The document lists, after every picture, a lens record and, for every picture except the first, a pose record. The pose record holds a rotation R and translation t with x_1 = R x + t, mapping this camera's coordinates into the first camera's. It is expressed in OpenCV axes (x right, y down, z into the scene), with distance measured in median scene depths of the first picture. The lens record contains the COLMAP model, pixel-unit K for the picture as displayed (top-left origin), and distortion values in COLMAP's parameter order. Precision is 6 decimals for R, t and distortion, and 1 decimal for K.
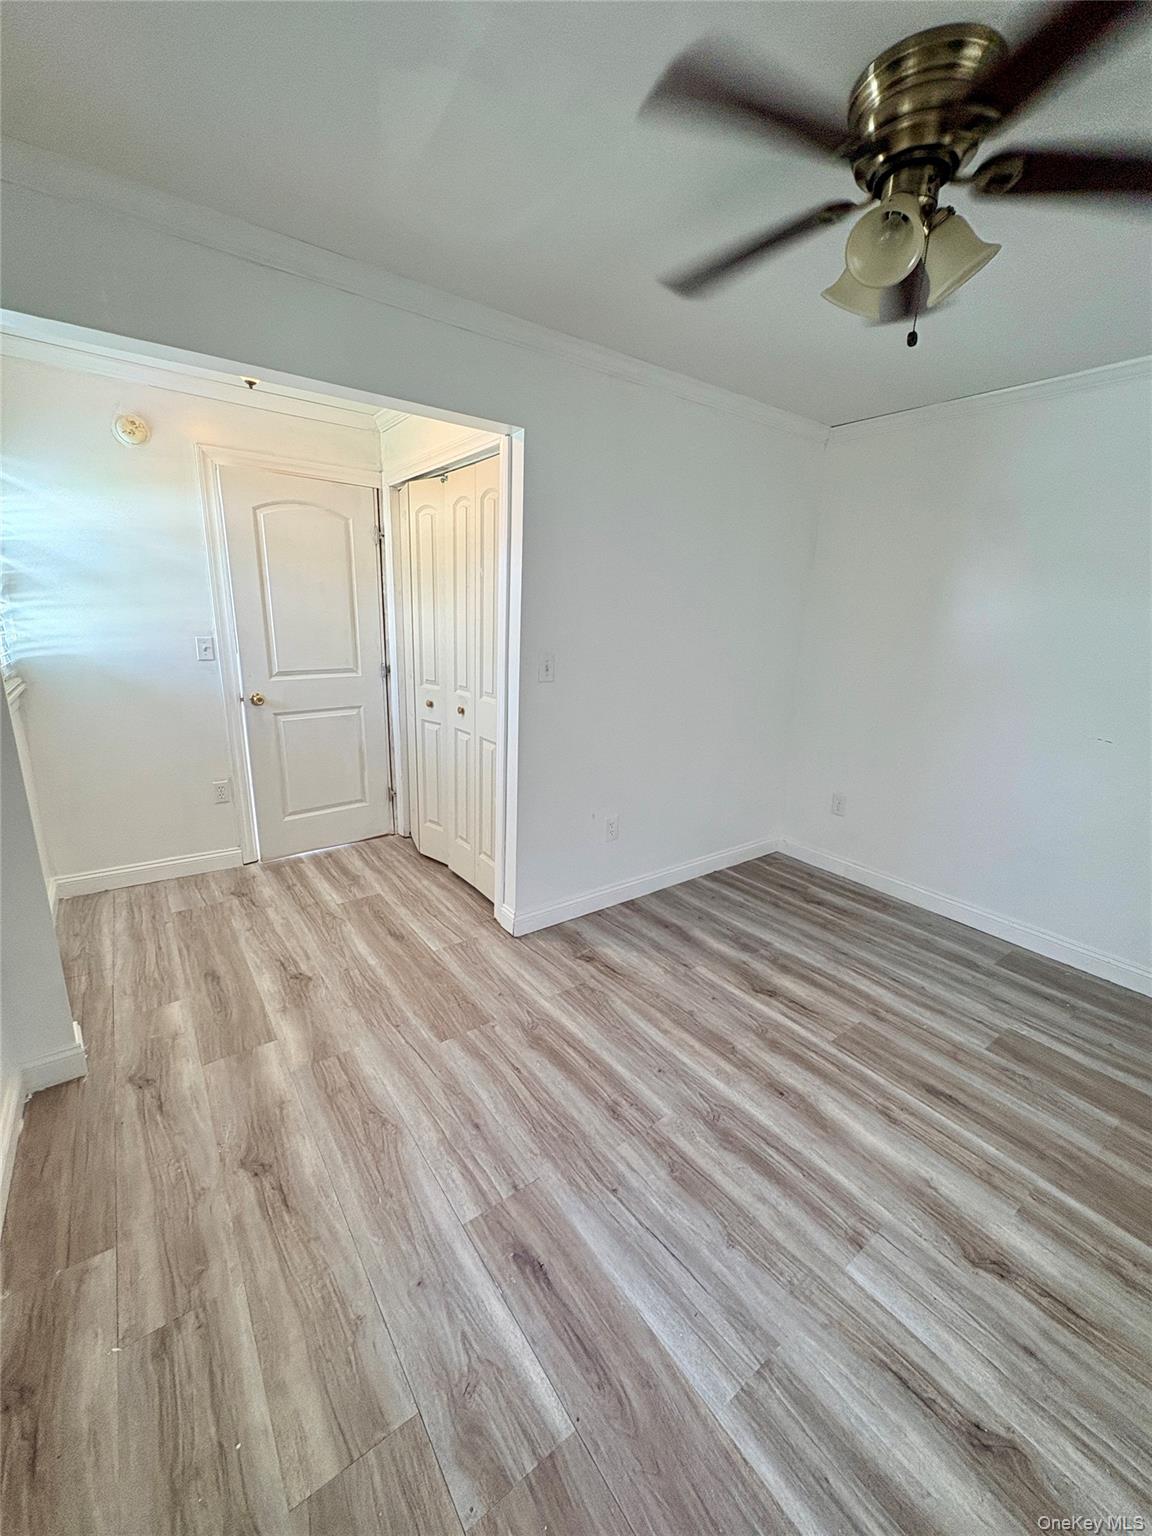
lens RADIAL K [[625.7, 0, 576.5], [0, 625.7, 758.5], [0, 0, 1]] dist [0.016130, -0.000037]
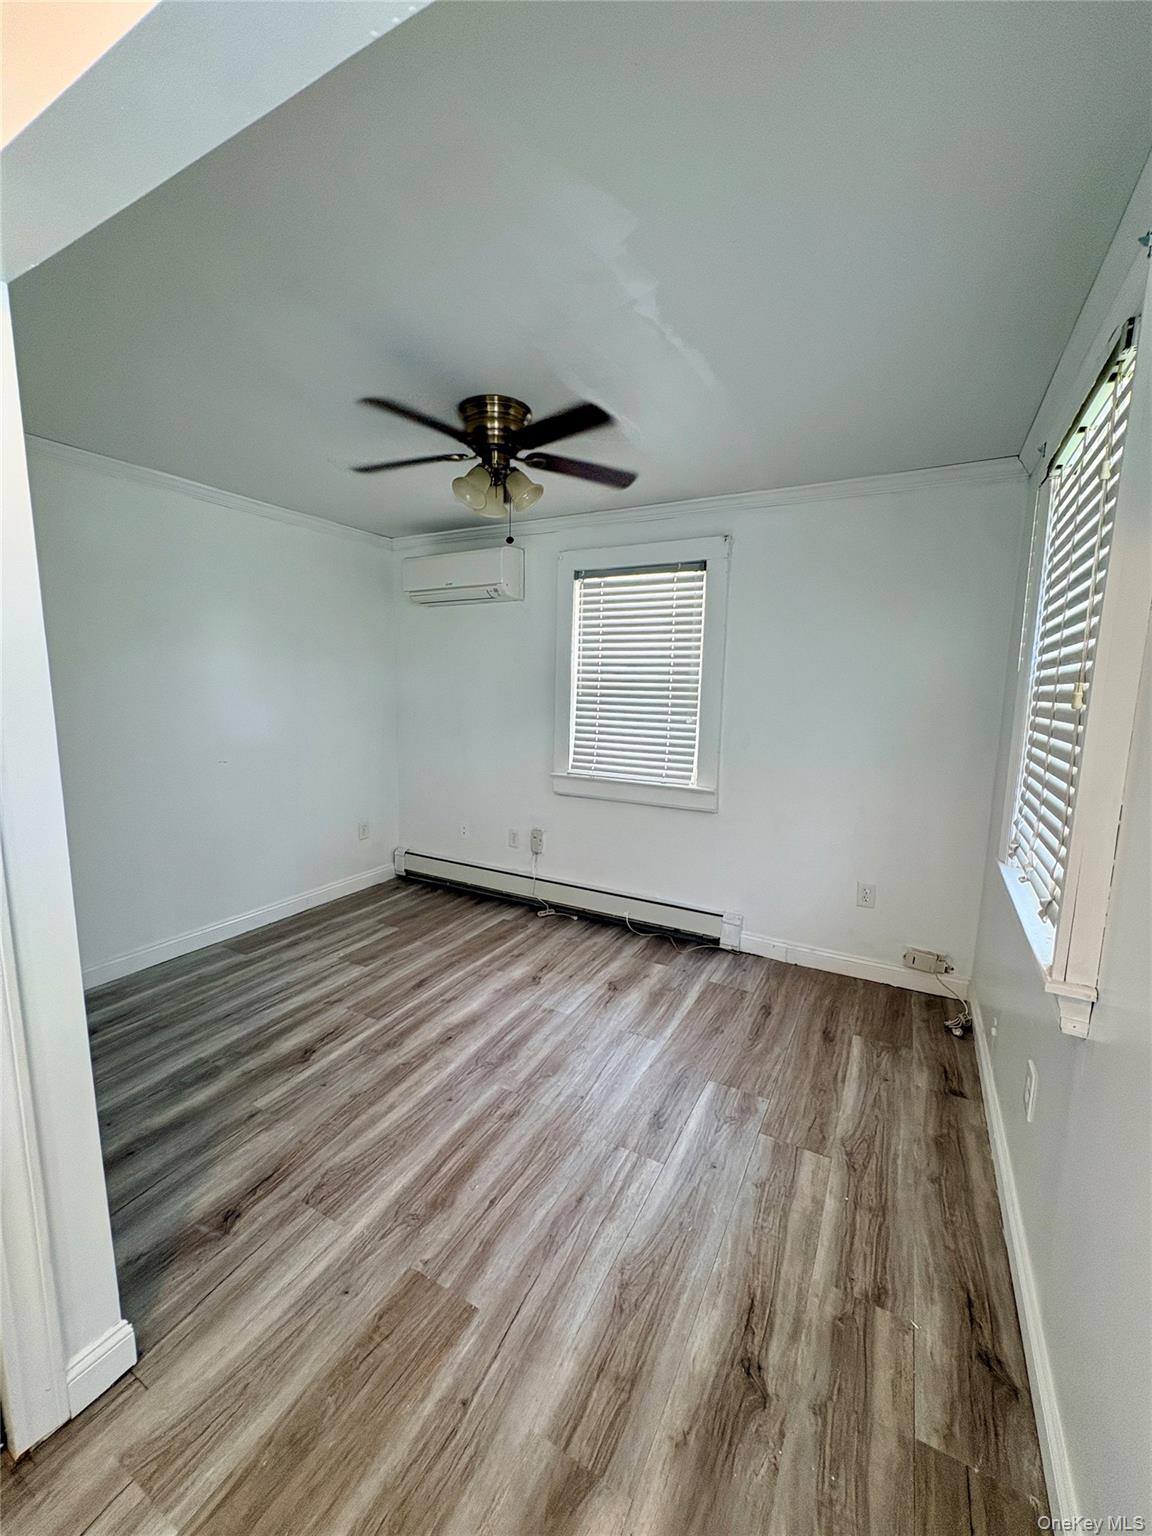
lens RADIAL K [[625.7, 0, 562.2], [0, 625.7, 769.4], [0, 0, 1]] dist [0.016130, -0.000037]
pose [[-0.416995, -0.163873, 0.894014, -0.816530], [0.182022, 0.948630, 0.258785, -0.286062], [-0.890496, 0.270642, -0.365745, 1.061602]]
